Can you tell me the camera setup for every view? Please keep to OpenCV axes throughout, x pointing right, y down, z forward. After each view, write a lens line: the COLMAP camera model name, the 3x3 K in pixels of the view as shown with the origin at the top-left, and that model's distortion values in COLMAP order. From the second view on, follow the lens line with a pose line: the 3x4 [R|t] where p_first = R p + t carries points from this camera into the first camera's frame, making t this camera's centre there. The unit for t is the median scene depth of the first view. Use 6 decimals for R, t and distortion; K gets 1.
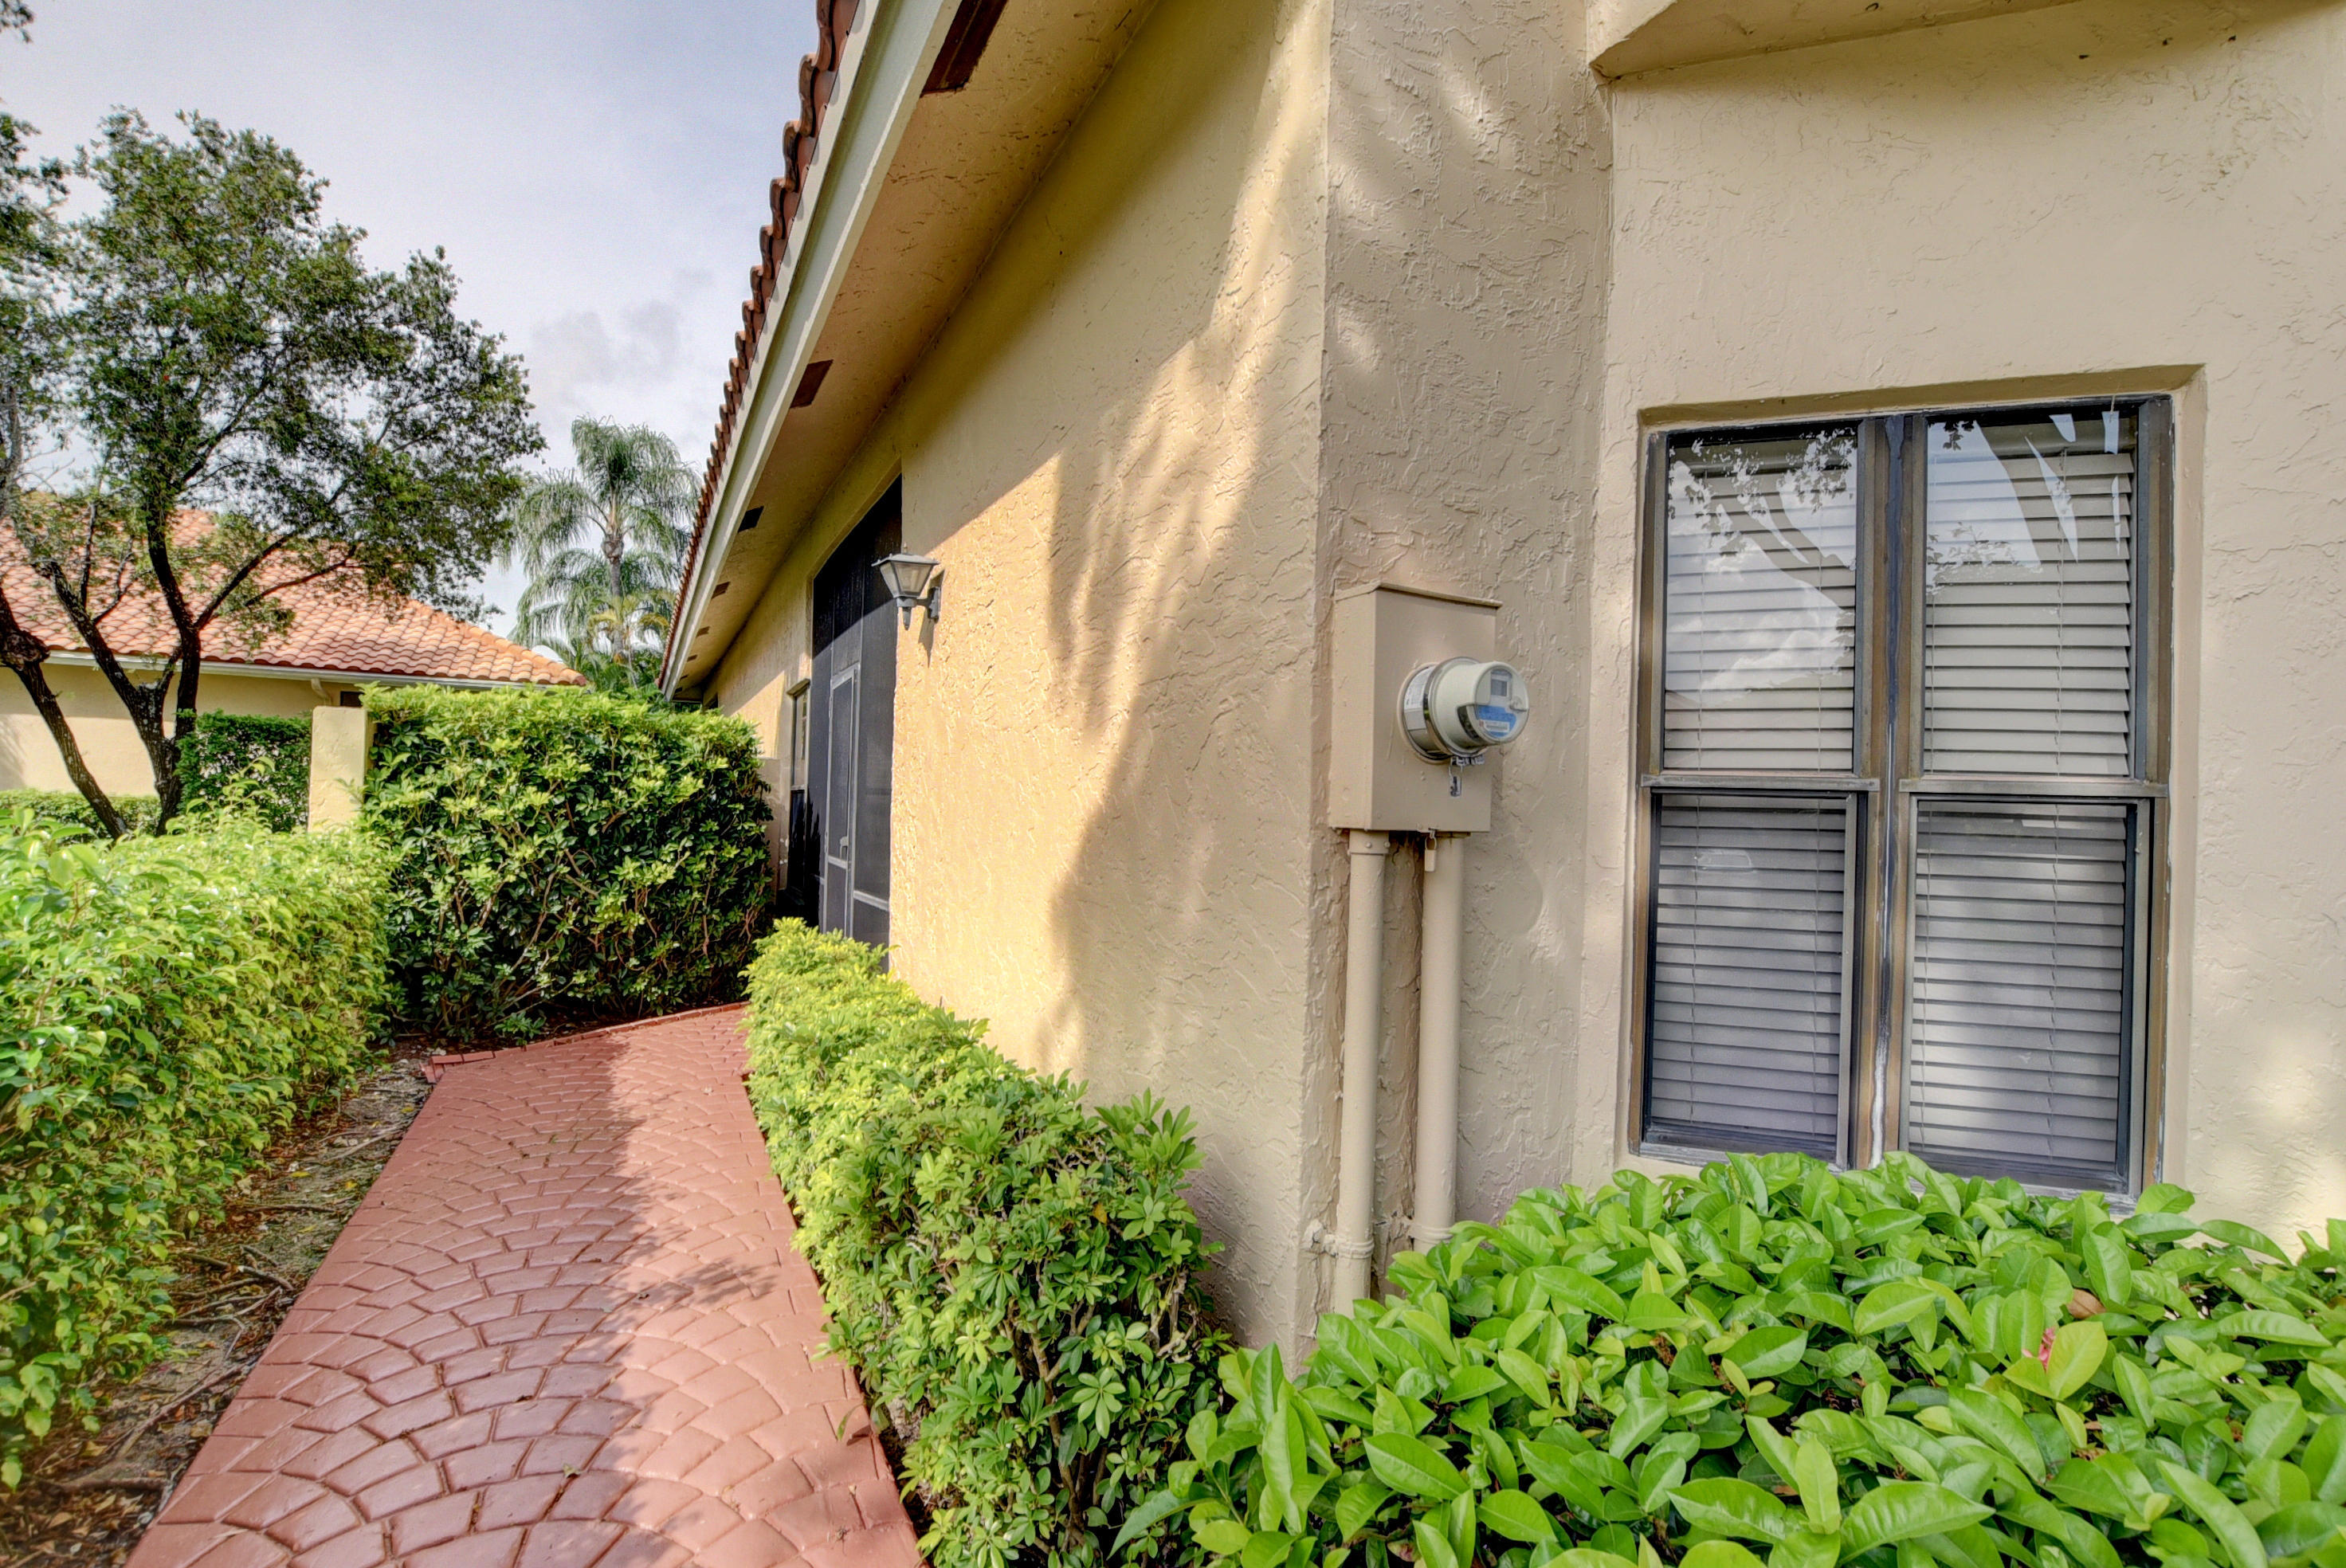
lens RADIAL K [[1037.5, 0, 1185.1], [0, 1037.5, 803.2], [0, 0, 1]] dist [-0.035183, 0.005182]
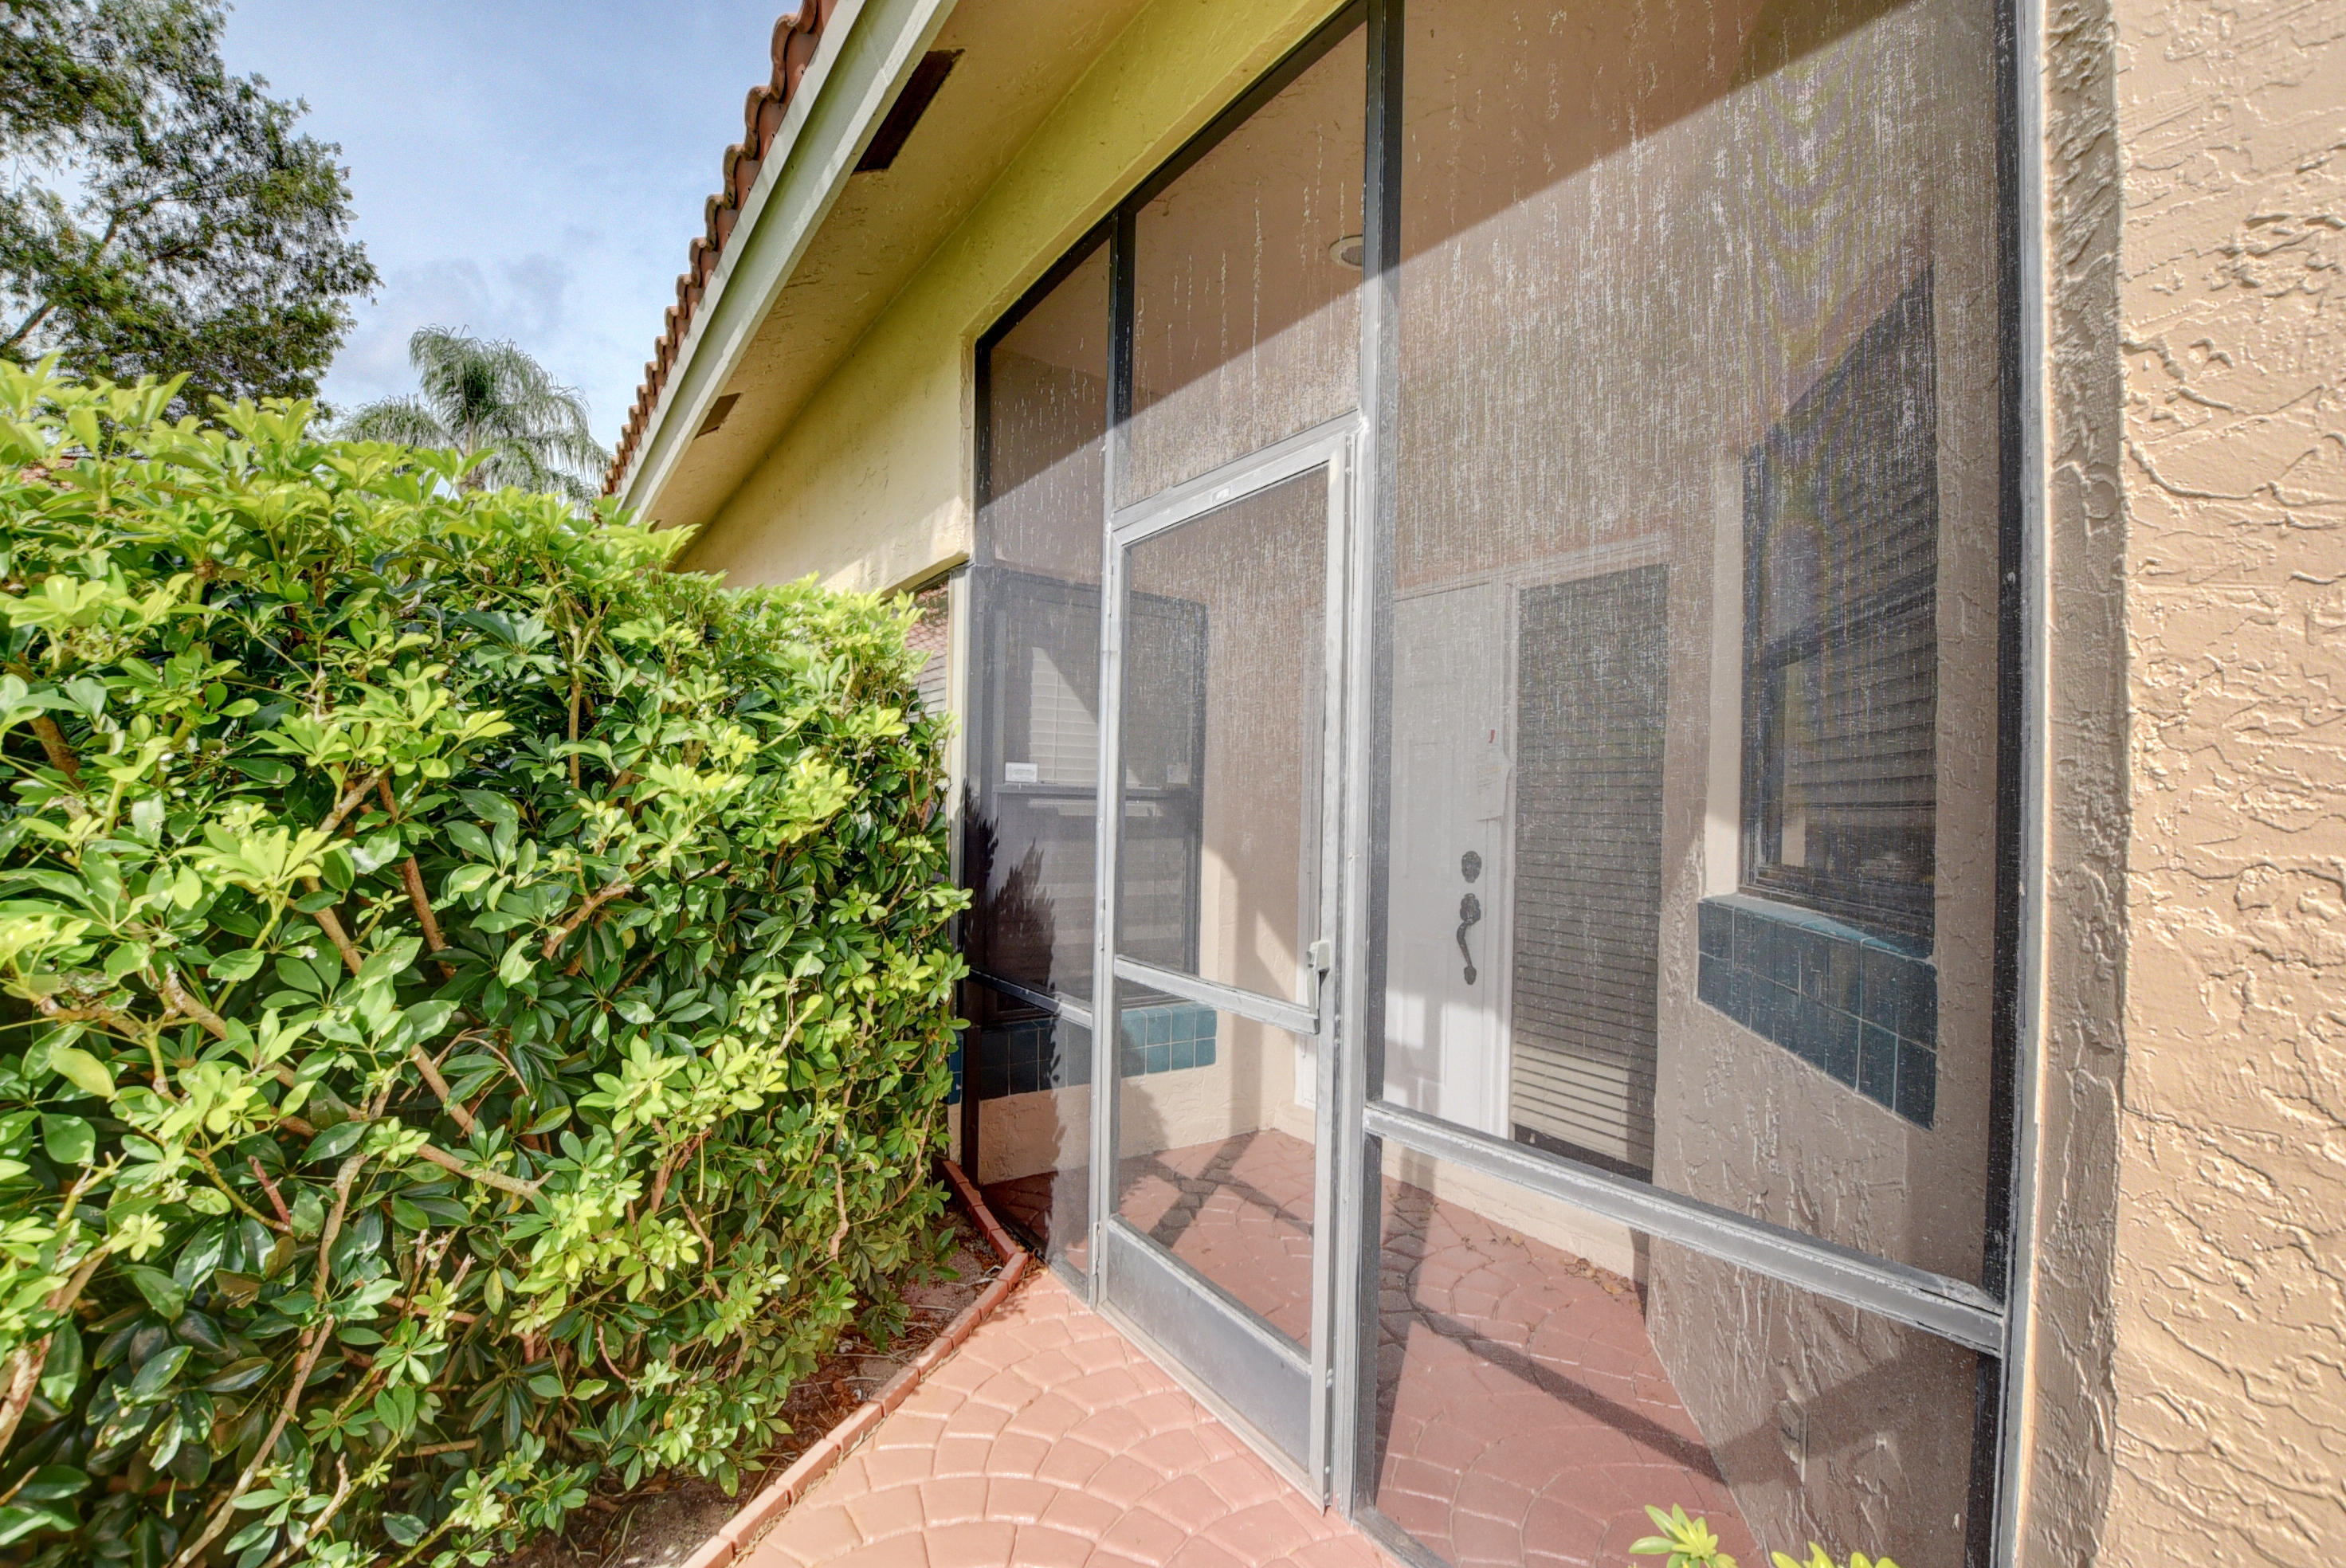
lens RADIAL K [[1037.5, 0, 1185.1], [0, 1037.5, 803.2], [0, 0, 1]] dist [-0.035183, 0.005182]
pose [[0.994463, -0.009840, 0.104626, -0.420776], [0.009167, 0.999934, 0.006911, -0.014612], [-0.104687, -0.005914, 0.994488, 0.699908]]
